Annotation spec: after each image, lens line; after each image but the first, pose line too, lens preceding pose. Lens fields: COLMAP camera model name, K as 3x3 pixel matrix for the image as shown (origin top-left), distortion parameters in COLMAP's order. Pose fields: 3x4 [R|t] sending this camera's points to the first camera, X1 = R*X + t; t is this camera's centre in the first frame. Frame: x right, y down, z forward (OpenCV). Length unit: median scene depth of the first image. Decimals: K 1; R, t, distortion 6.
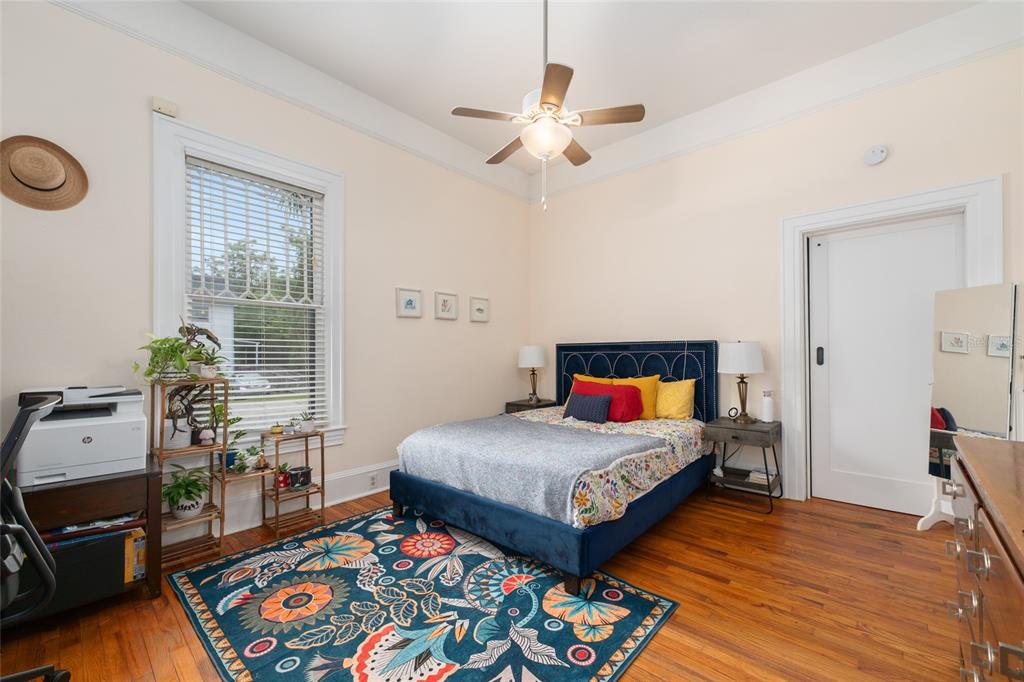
lens RADIAL K [[410.8, 0, 519.3], [0, 410.8, 348.0], [0, 0, 1]] dist [0.005387, -0.000327]
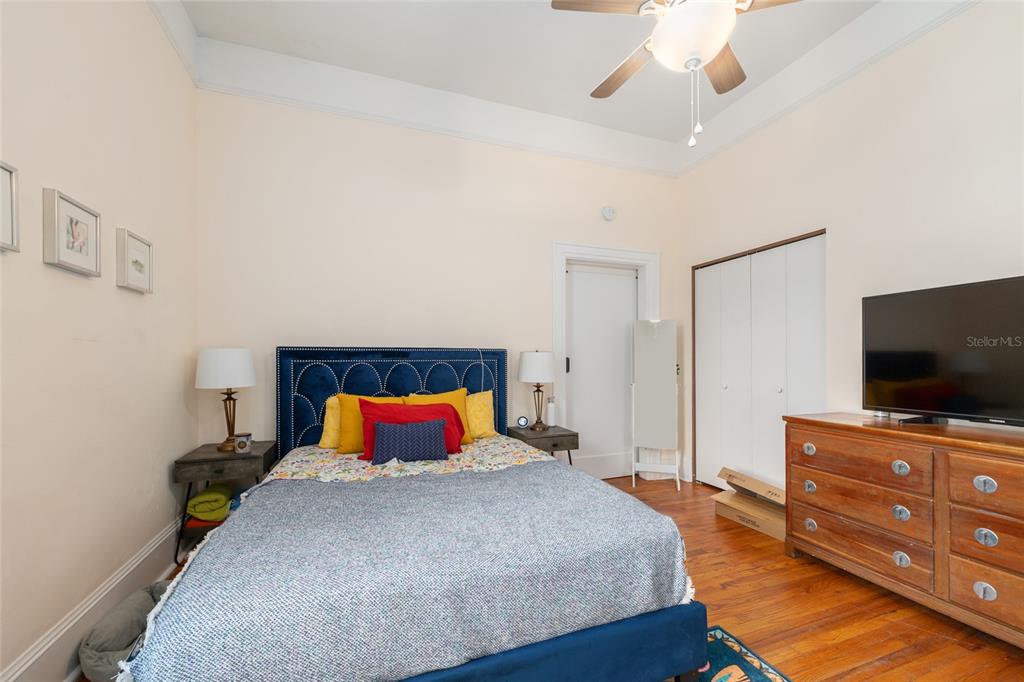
lens RADIAL K [[410.8, 0, 508.6], [0, 410.8, 362.9], [0, 0, 1]] dist [0.005387, -0.000327]
pose [[0.472662, 0.001215, 0.881243, -0.367661], [-0.012835, 0.999902, 0.005506, 0.008273], [-0.881151, -0.013913, 0.472631, 0.532850]]
